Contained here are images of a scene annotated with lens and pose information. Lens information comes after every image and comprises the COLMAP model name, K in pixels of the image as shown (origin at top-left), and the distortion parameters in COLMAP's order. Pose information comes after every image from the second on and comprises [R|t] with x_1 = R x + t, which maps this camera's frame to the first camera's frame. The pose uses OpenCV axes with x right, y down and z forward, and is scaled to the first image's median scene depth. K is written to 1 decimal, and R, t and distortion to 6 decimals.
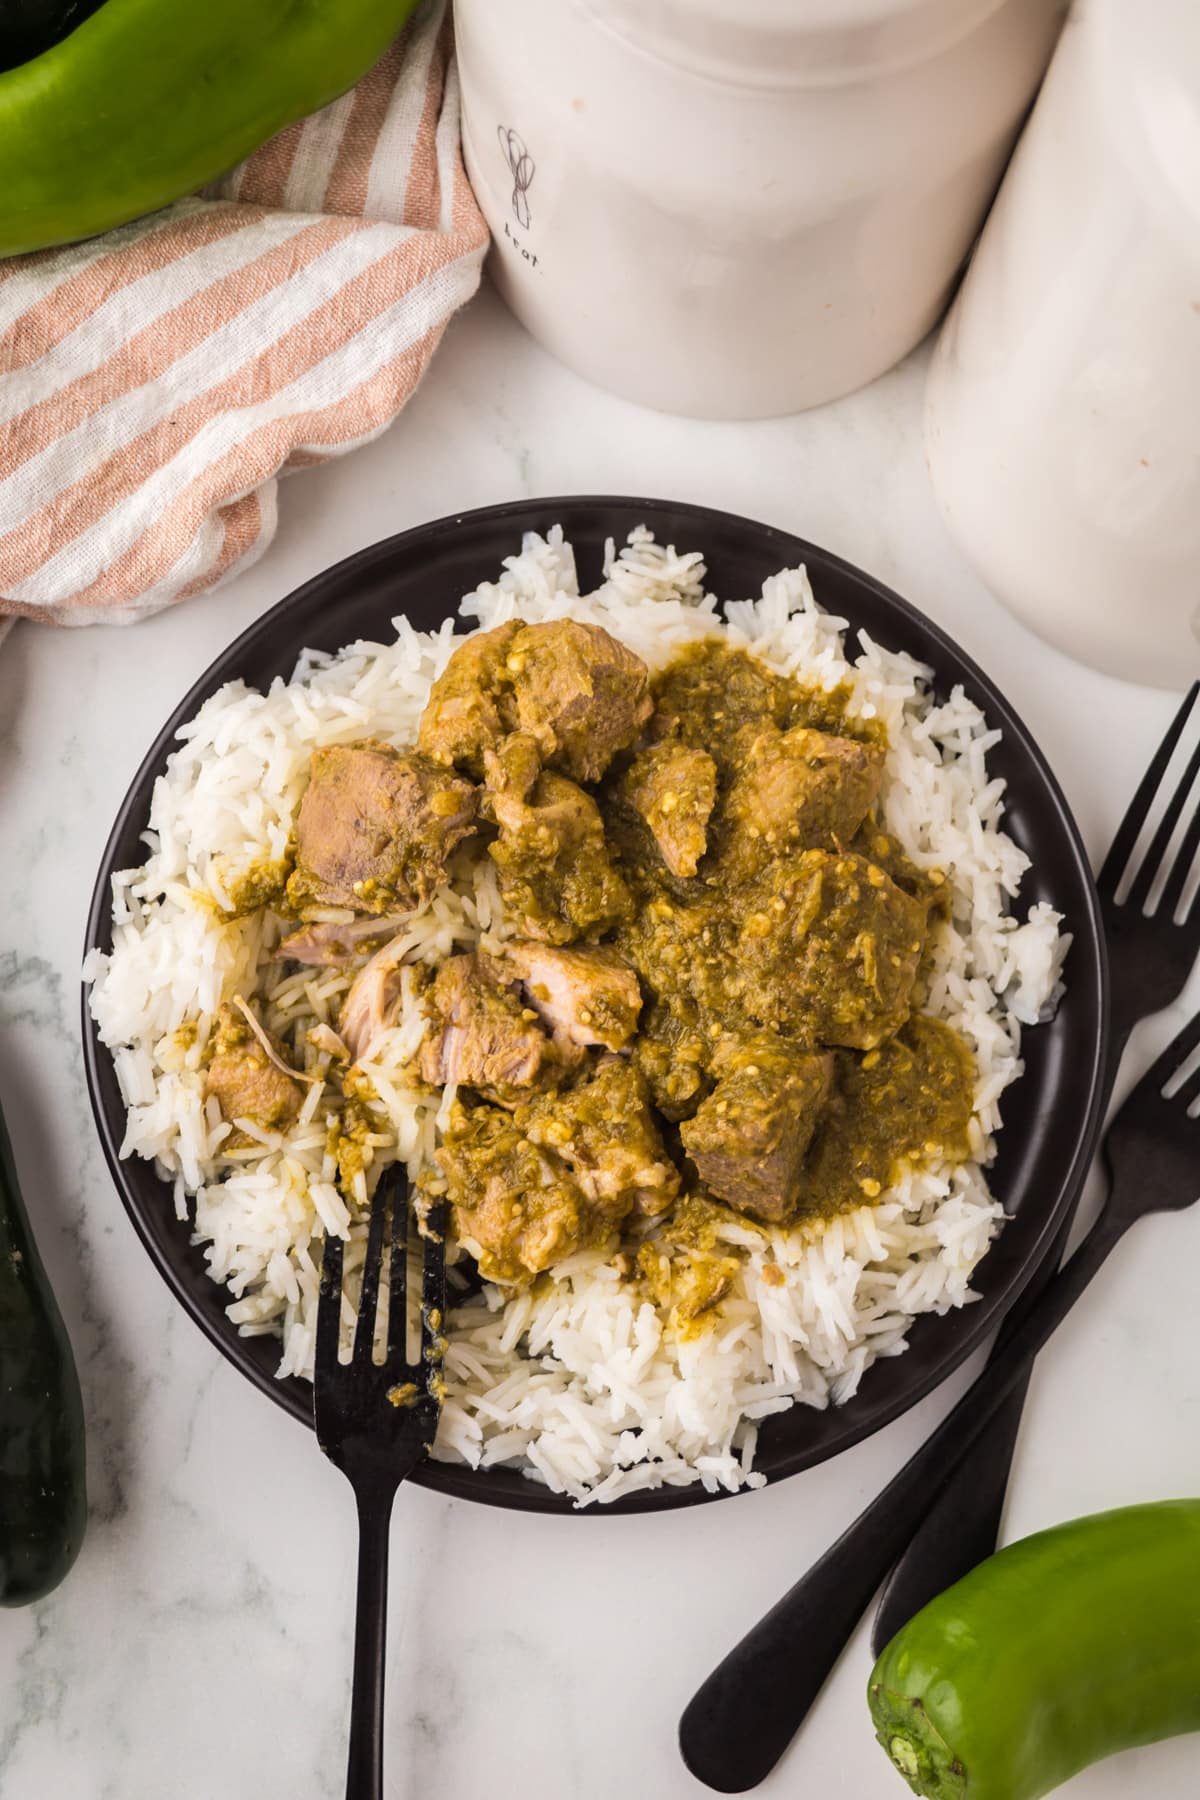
lens RADIAL K [[2486.4, 0, 600.0], [0, 2486.4, 900.0], [0, 0, 1]] dist [0.053480, 0.019926]
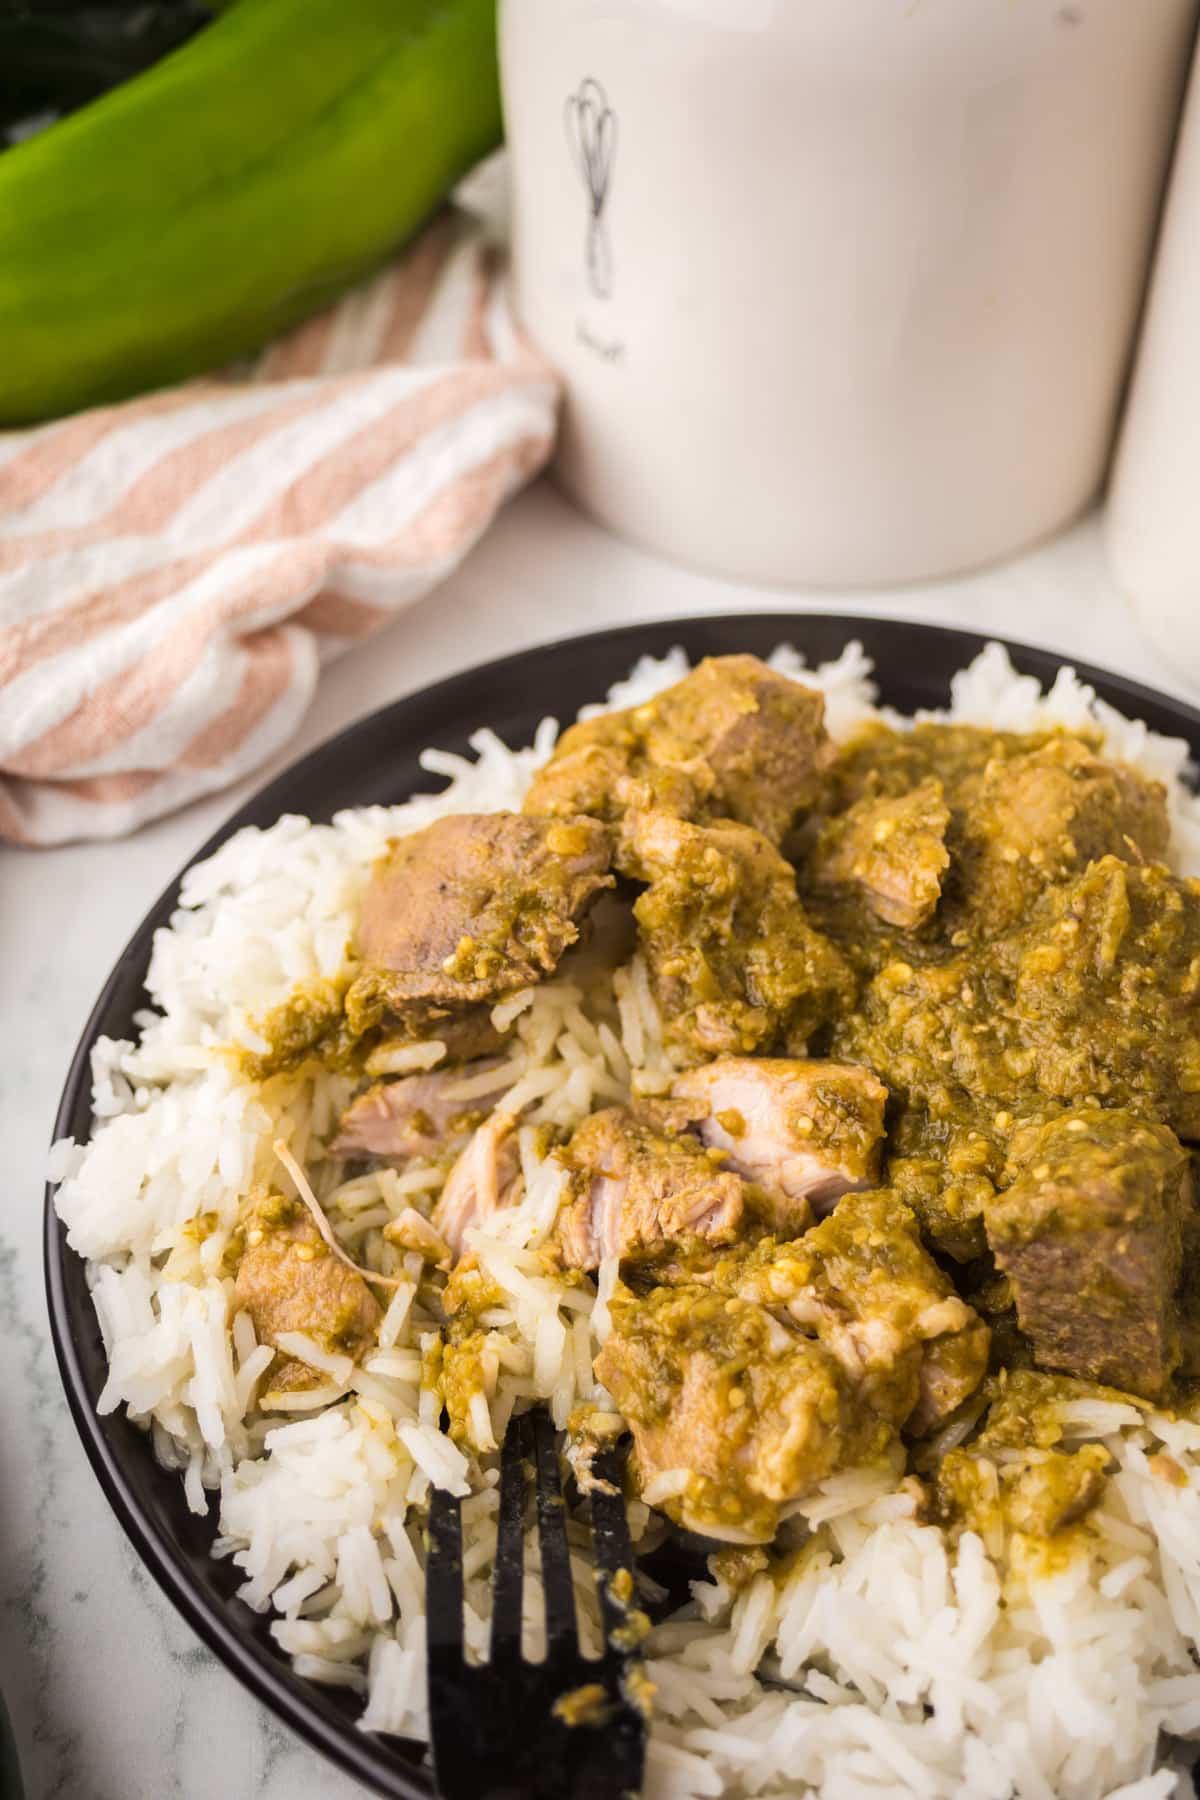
lens RADIAL K [[2486.4, 0, 600.0], [0, 2486.4, 900.0], [0, 0, 1]] dist [0.053480, 0.019926]
pose [[0.995623, -0.092064, 0.016109, -0.064845], [0.088192, 0.868364, -0.488023, 0.312185], [0.030941, 0.487307, 0.872682, 0.391715]]
